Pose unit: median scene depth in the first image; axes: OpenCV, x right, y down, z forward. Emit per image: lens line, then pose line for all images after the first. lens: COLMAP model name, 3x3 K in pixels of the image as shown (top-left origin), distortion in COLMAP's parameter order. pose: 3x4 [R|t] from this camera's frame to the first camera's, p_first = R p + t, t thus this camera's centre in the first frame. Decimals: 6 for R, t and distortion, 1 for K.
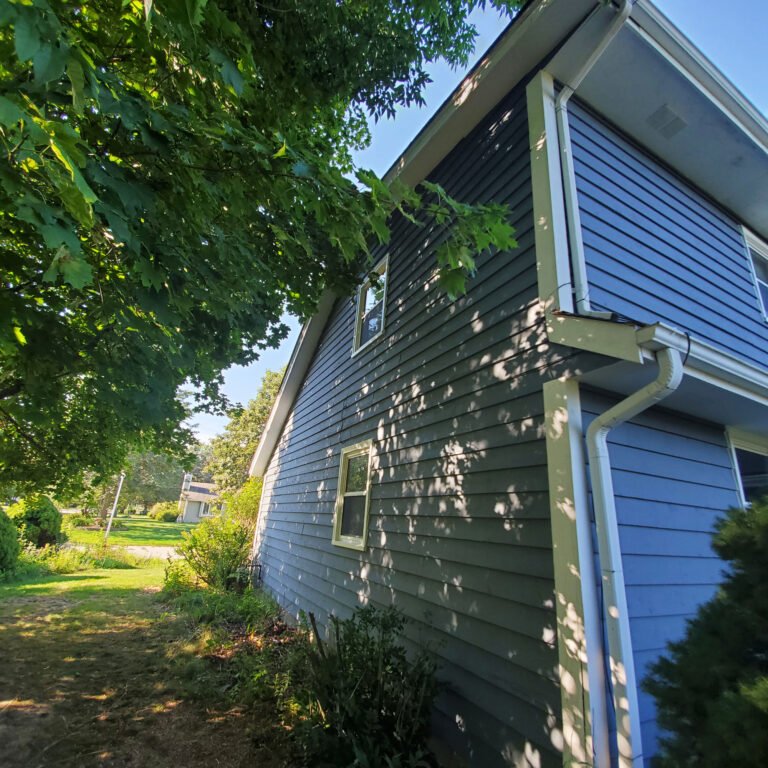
lens RADIAL K [[399.7, 0, 388.3], [0, 399.7, 386.6], [0, 0, 1]] dist [-0.000811, -0.000216]
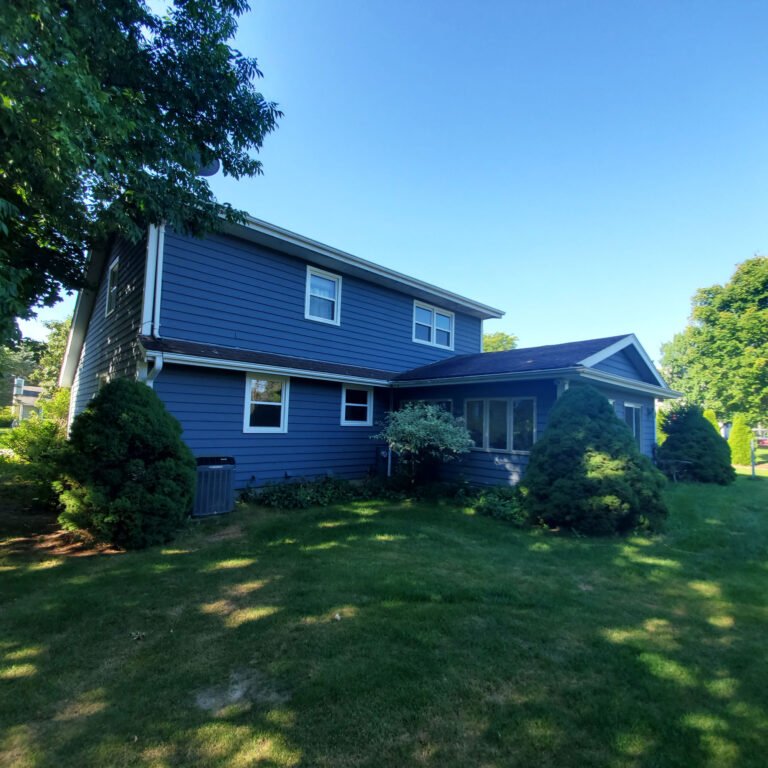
lens RADIAL K [[399.7, 0, 378.9], [0, 399.7, 387.4], [0, 0, 1]] dist [-0.000811, -0.000216]
pose [[0.963247, -0.017978, 0.268017, 0.325112], [-0.049262, 0.969013, 0.242047, -0.149942], [-0.264063, -0.246354, 0.932513, -0.519917]]
